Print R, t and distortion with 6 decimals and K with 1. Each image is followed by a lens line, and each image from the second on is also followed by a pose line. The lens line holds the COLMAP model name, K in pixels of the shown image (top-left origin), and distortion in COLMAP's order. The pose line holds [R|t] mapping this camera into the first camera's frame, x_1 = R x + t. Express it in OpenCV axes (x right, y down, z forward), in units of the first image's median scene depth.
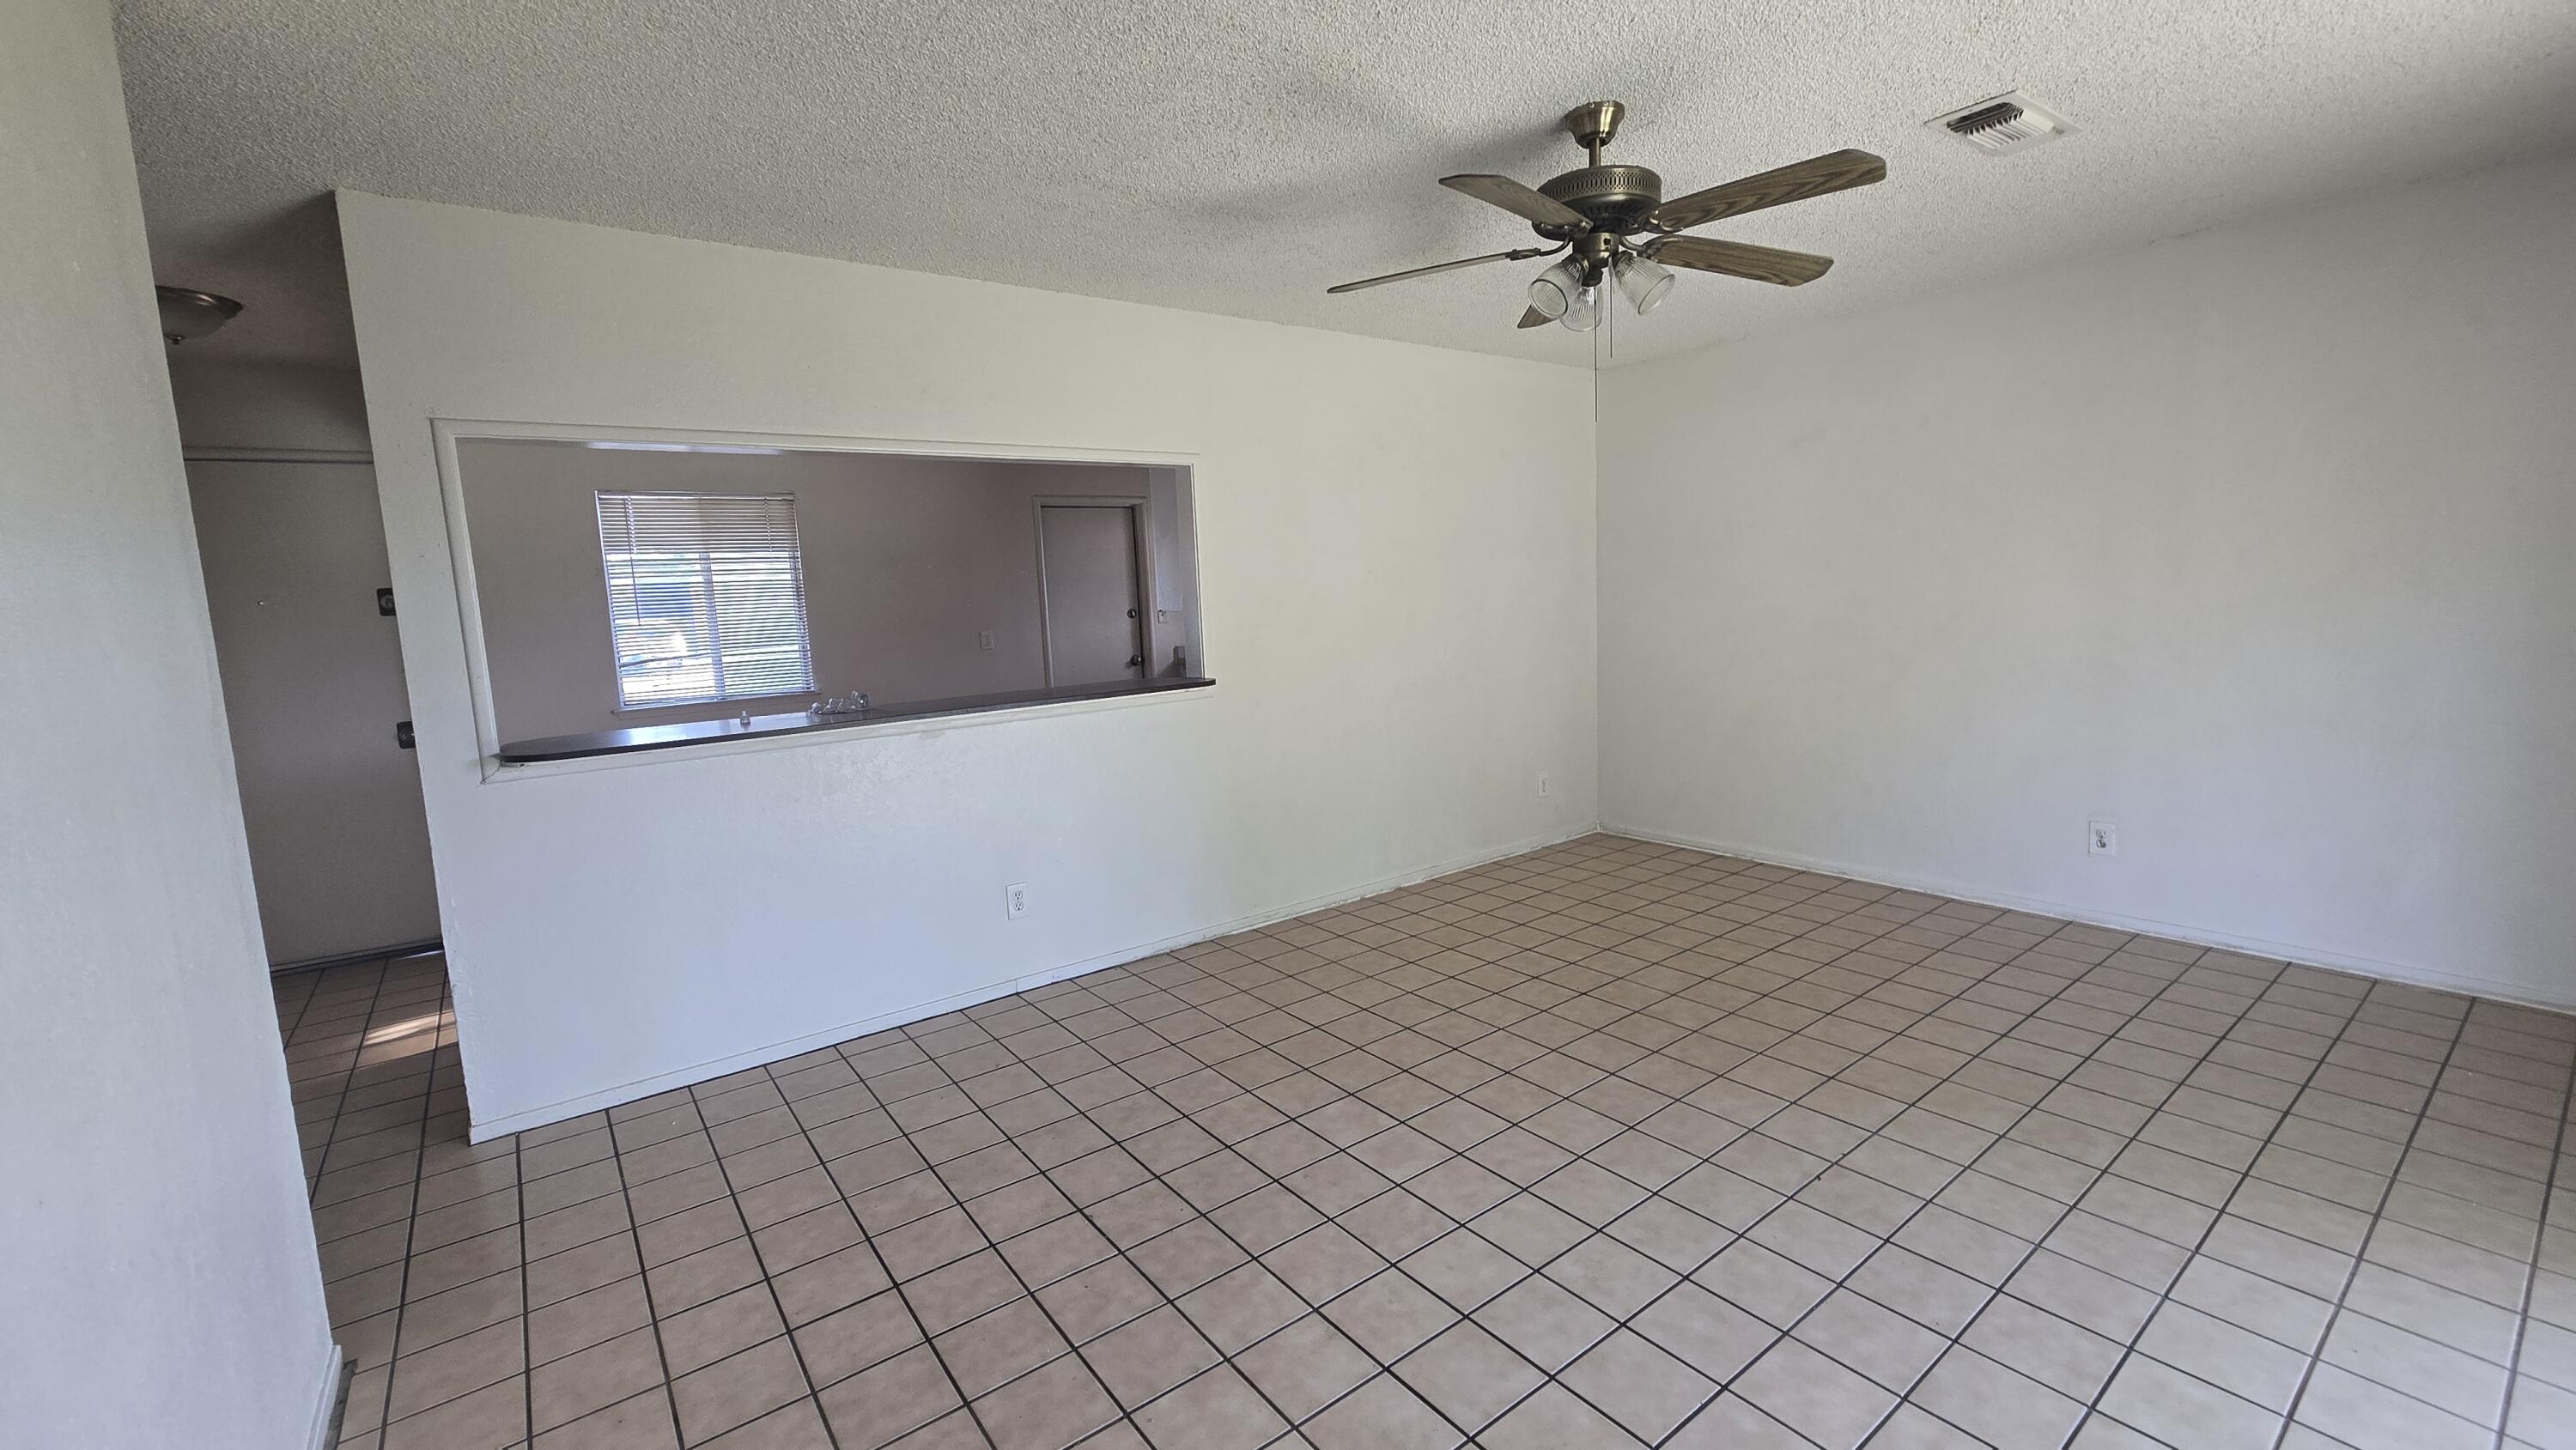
lens RADIAL K [[1049.8, 0, 1295.3], [0, 1049.8, 724.3], [0, 0, 1]] dist [-0.006524, 0.001725]
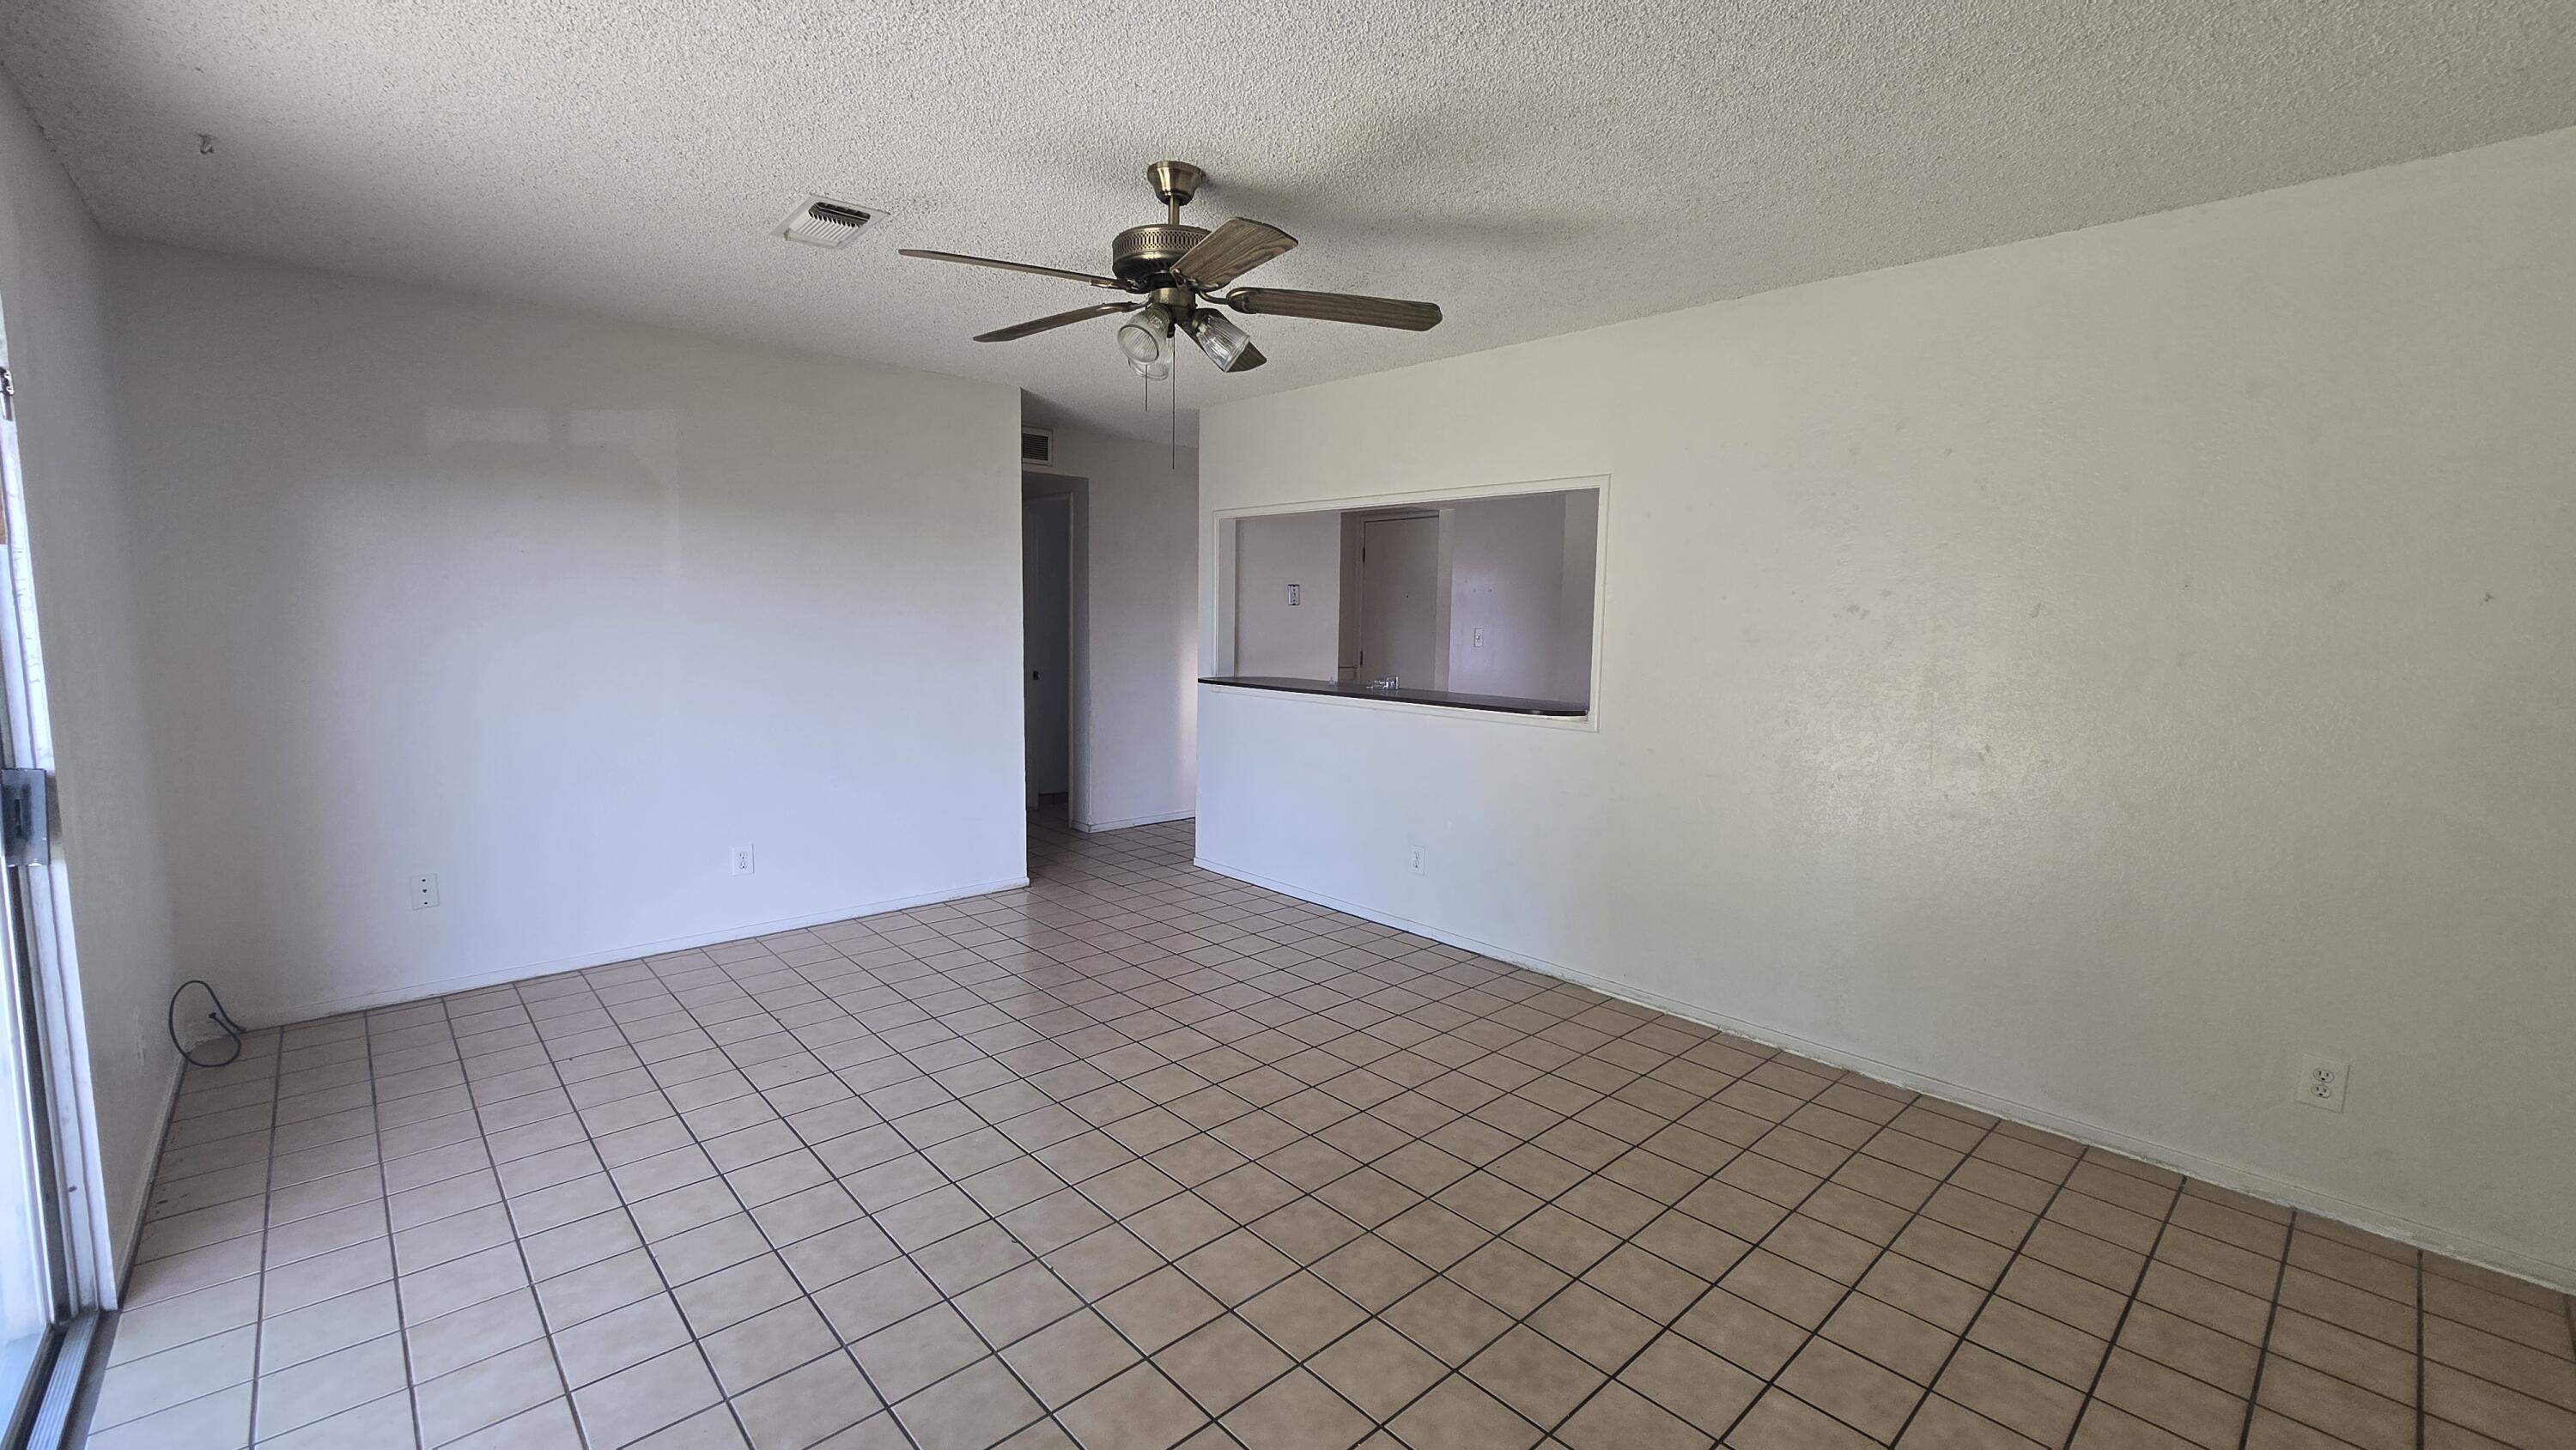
lens RADIAL K [[1049.8, 0, 1293.9], [0, 1049.8, 720.3], [0, 0, 1]] dist [-0.006524, 0.001725]
pose [[0.097407, 0.152719, -0.983458, 1.002513], [-0.149655, 0.979169, 0.137230, -0.153360], [0.983928, 0.133813, 0.118233, 0.763514]]
